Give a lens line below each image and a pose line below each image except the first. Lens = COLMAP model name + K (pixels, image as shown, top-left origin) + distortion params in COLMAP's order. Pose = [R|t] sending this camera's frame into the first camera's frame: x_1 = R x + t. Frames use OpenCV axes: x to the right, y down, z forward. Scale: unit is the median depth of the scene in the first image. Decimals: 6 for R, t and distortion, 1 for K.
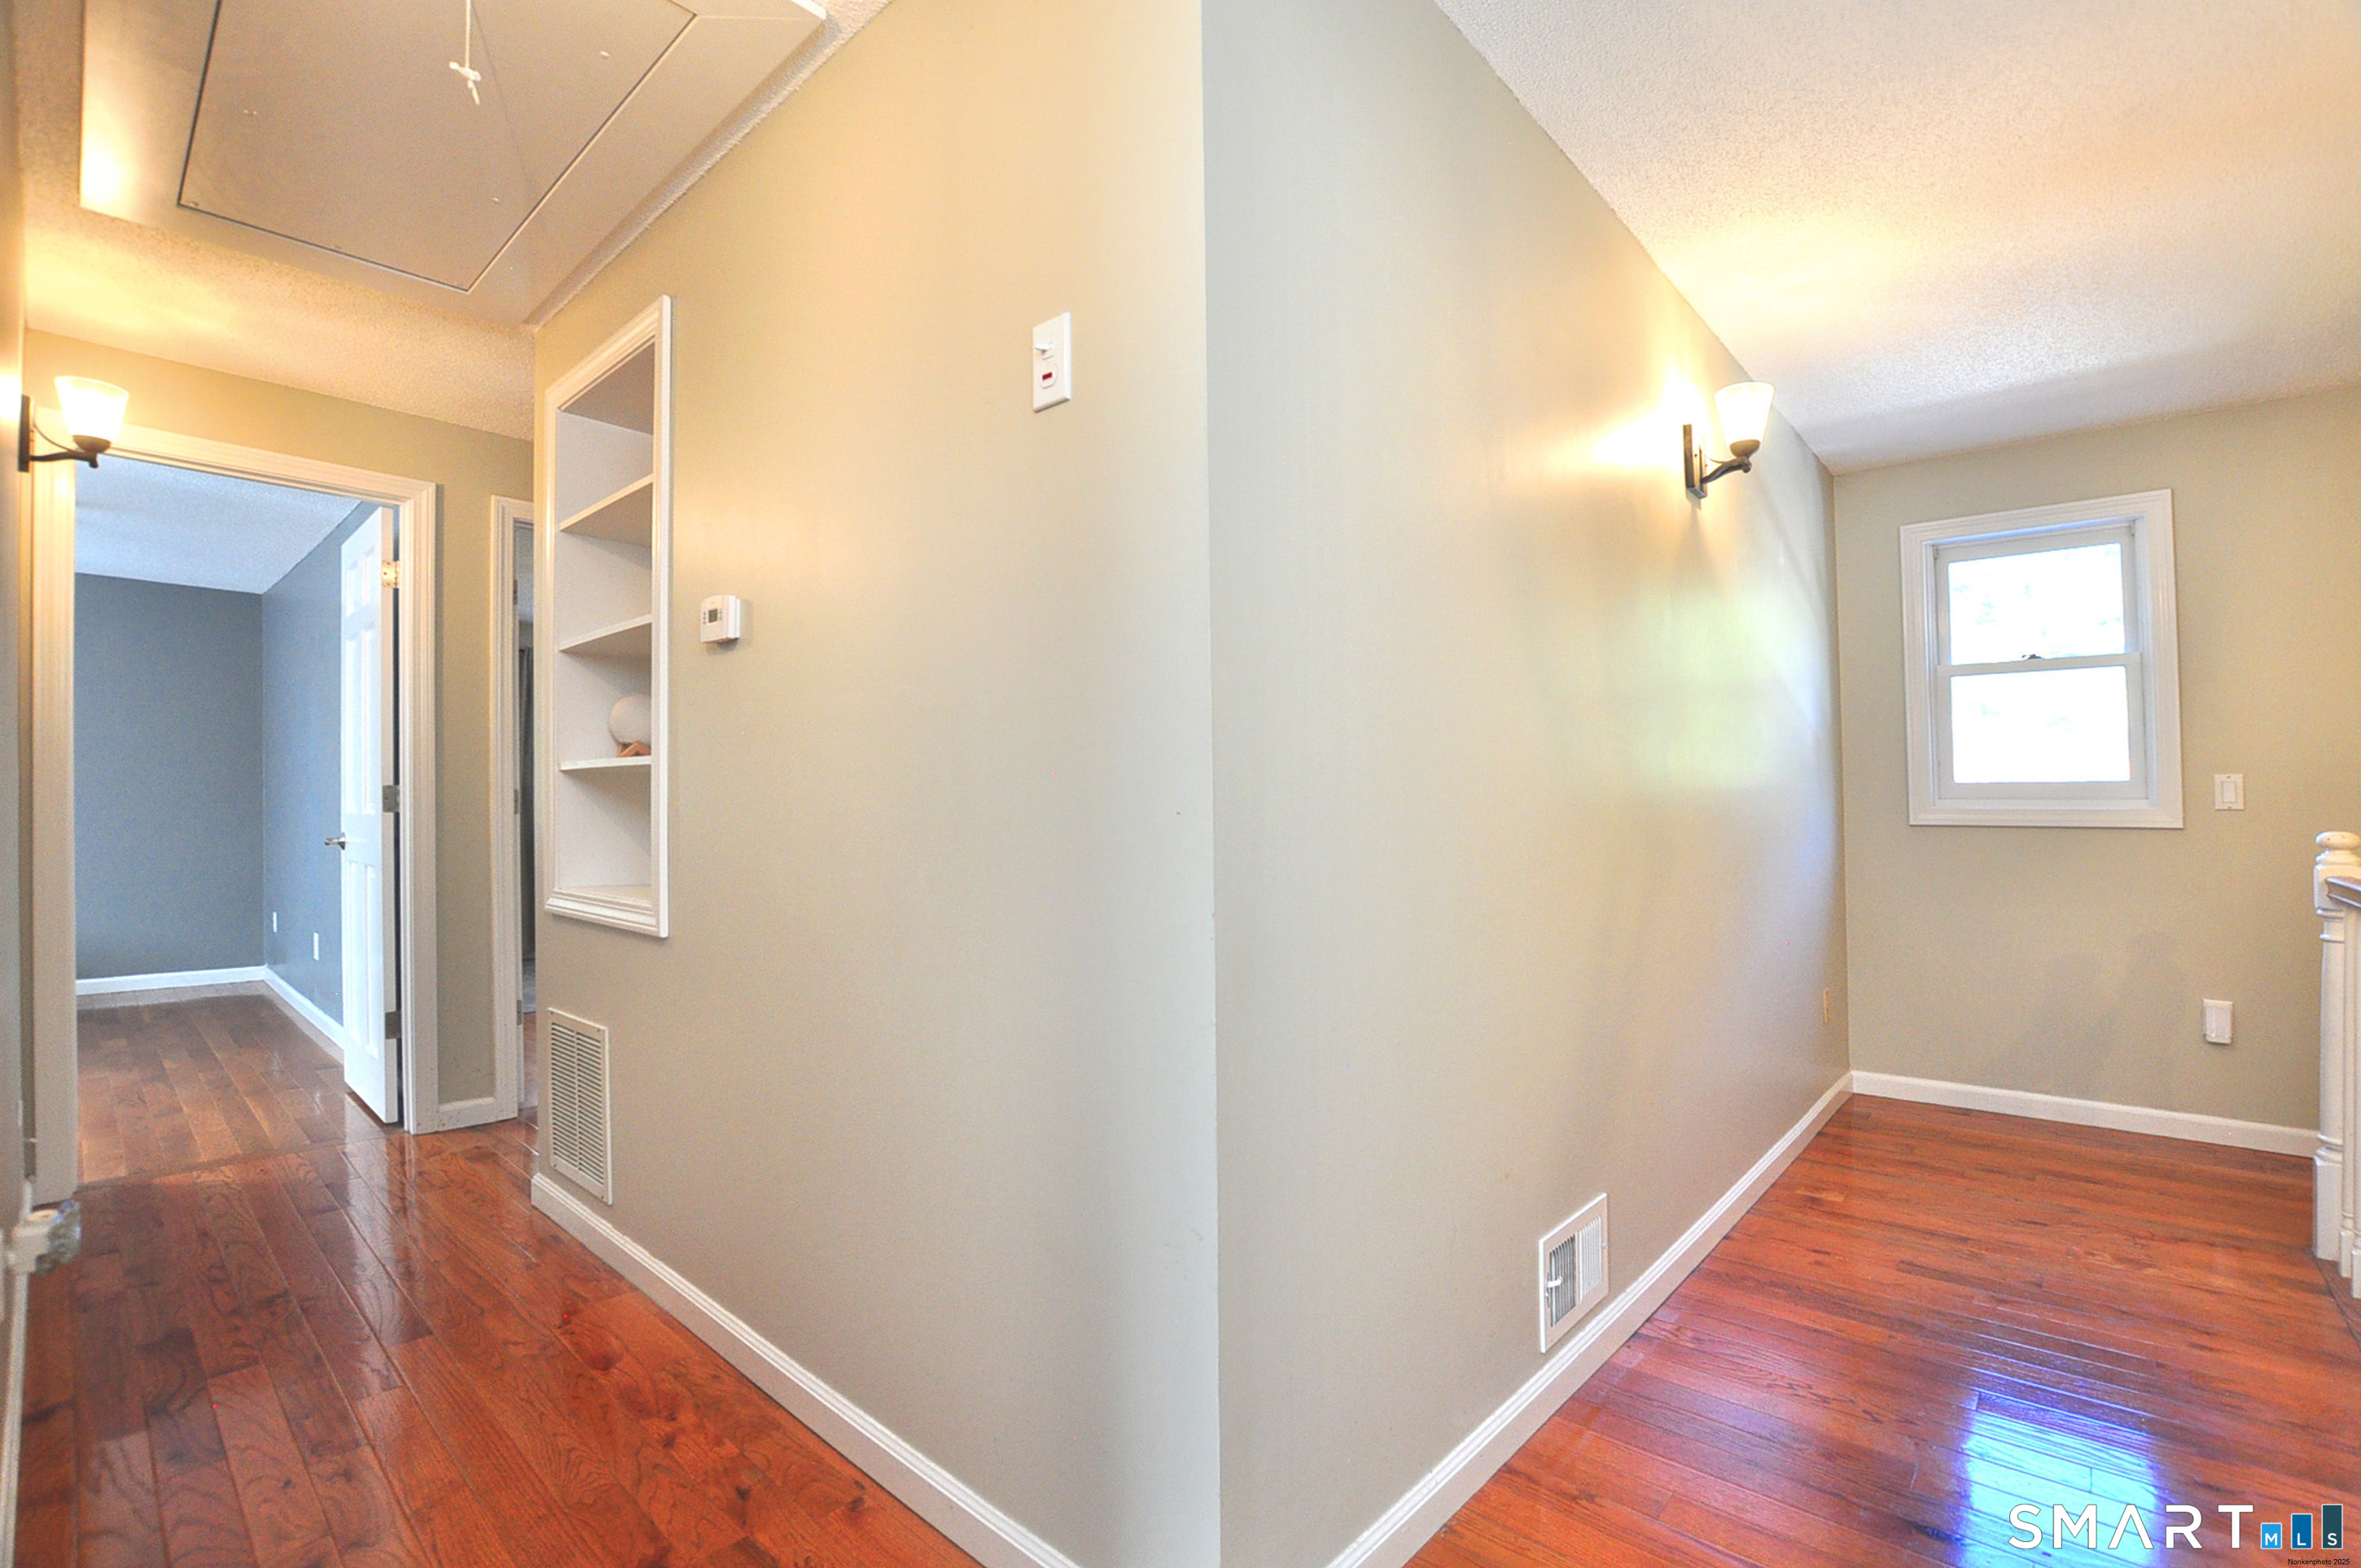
lens RADIAL K [[1046.4, 0, 1194.4], [0, 1046.4, 794.4], [0, 0, 1]] dist [-0.030850, 0.000184]
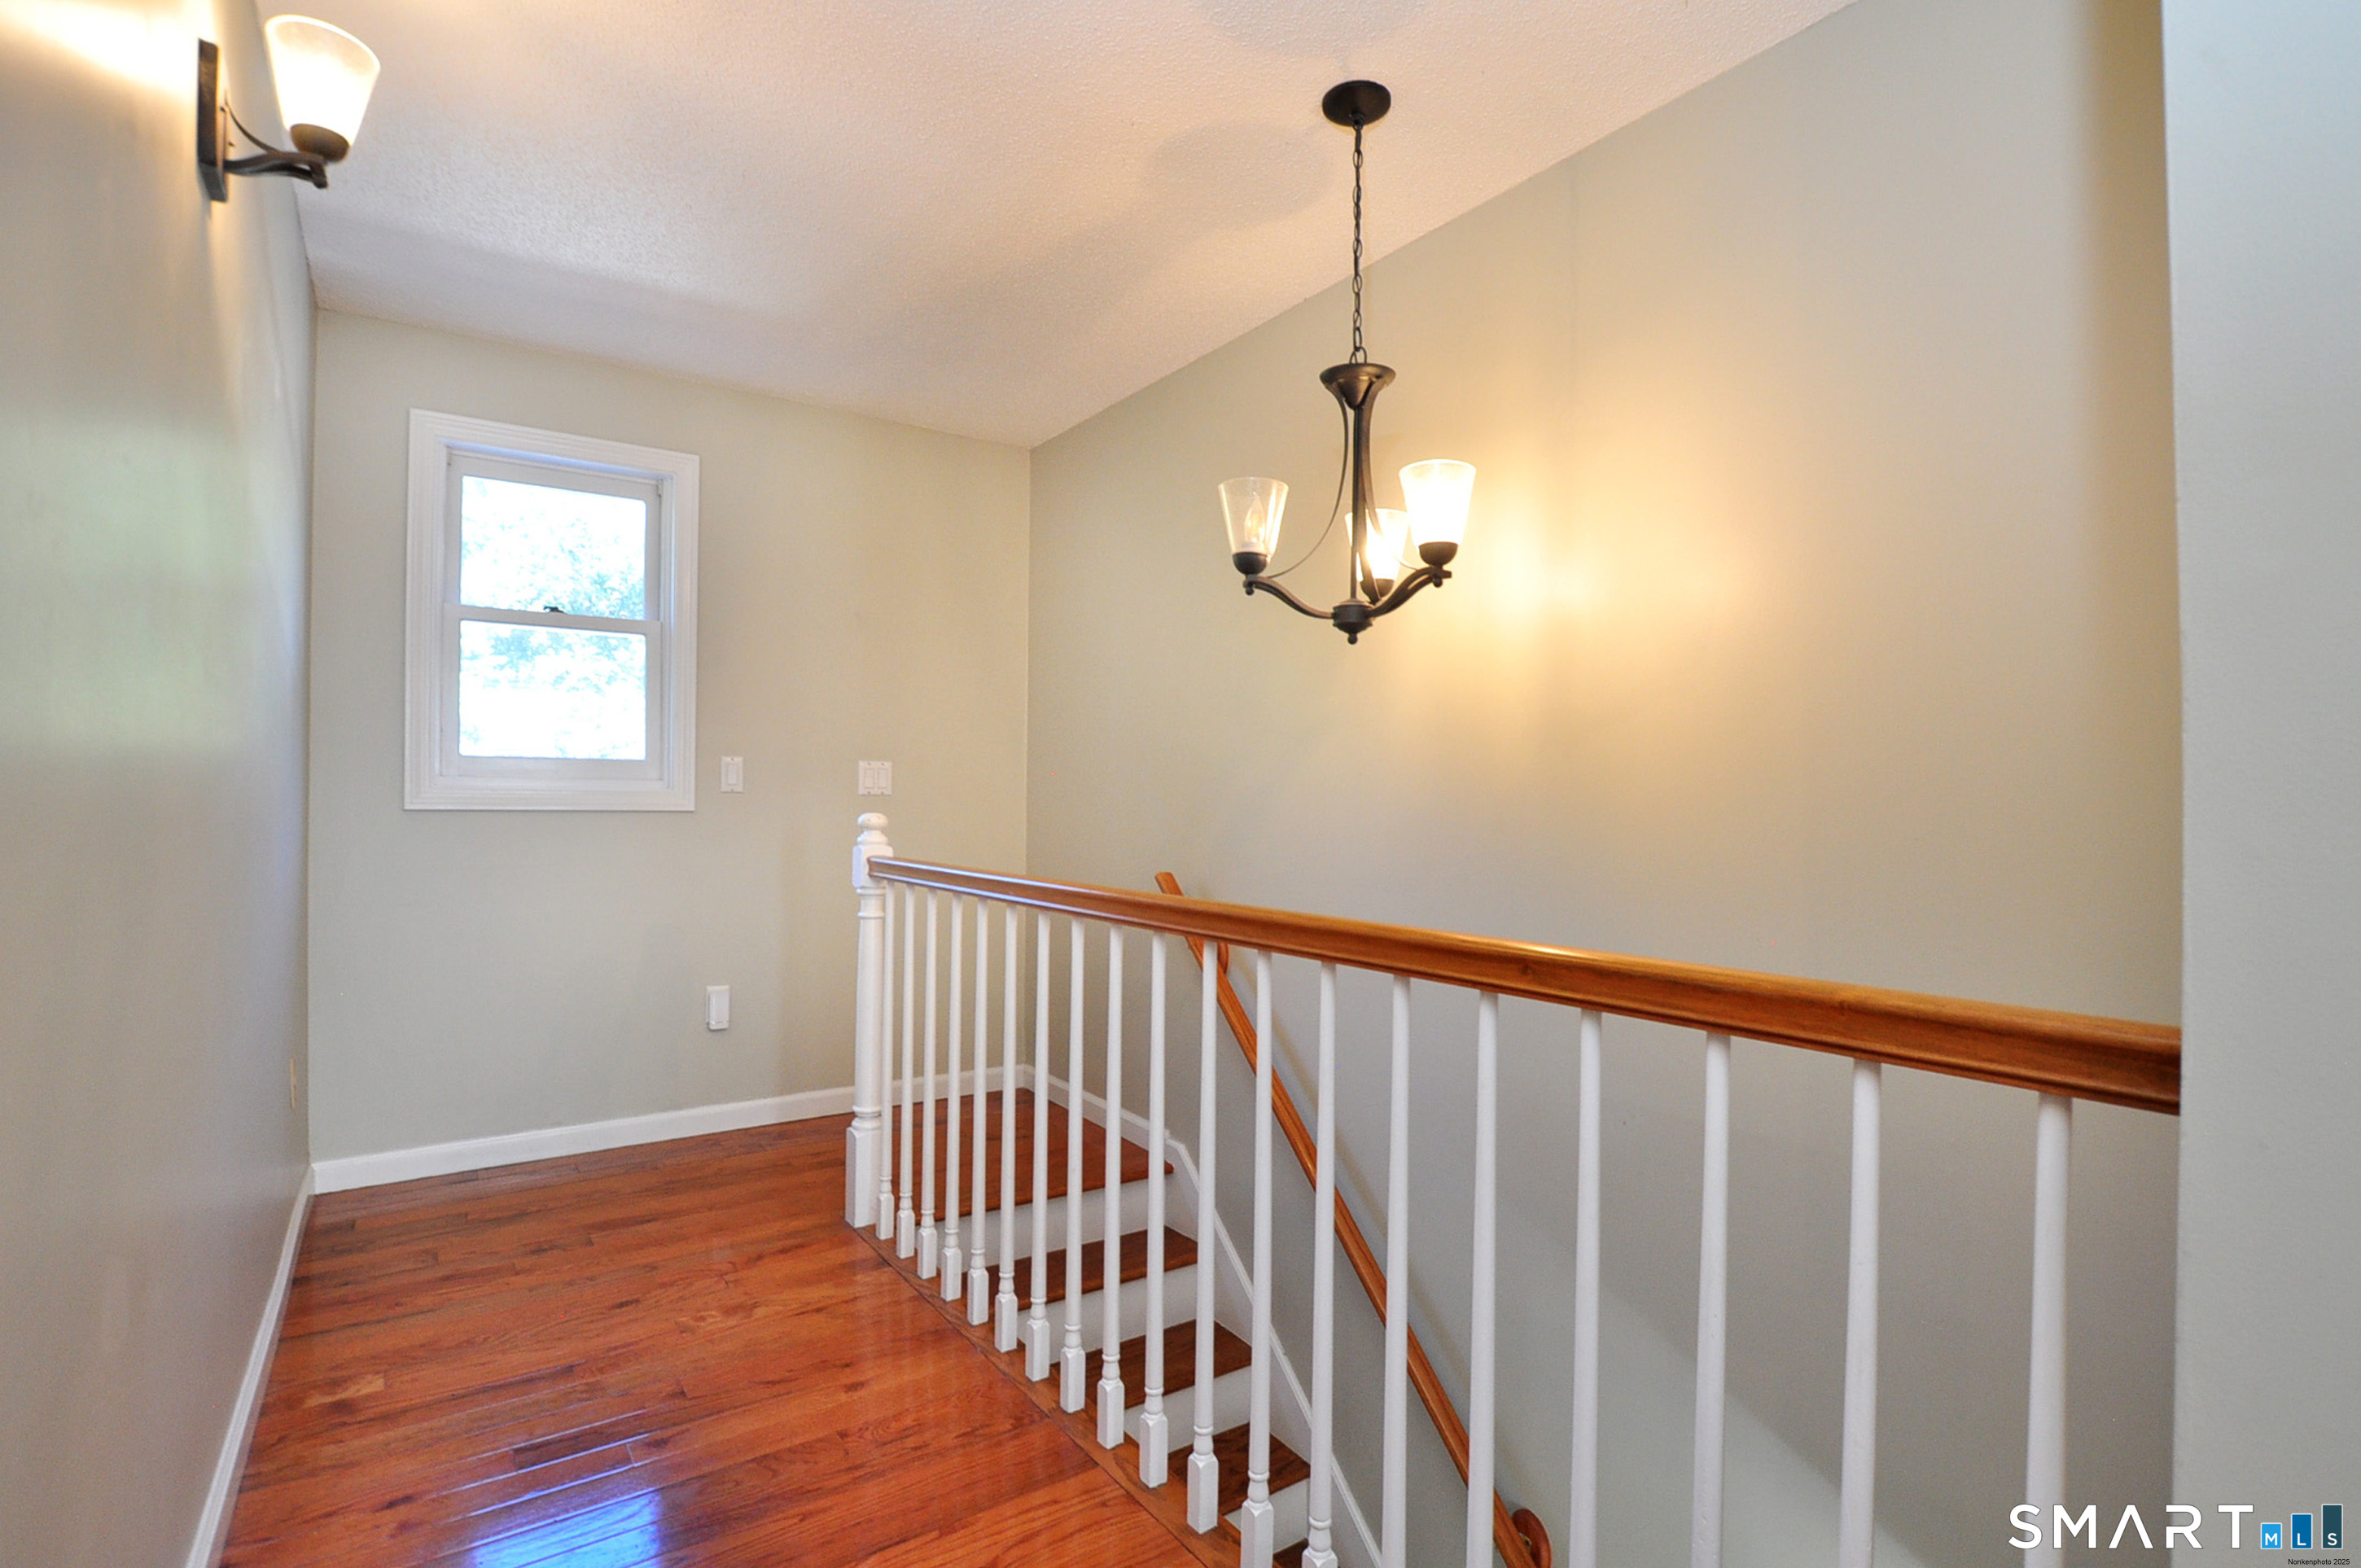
lens RADIAL K [[1136.2, 0, 1180.8], [0, 1136.2, 771.6], [0, 0, 1]] dist [0.000464, -0.011461]
pose [[0.247975, 0.026259, 0.968410, 0.053197], [-0.023162, 0.999508, -0.021171, 0.009694], [-0.968489, -0.017180, 0.248461, 0.334167]]
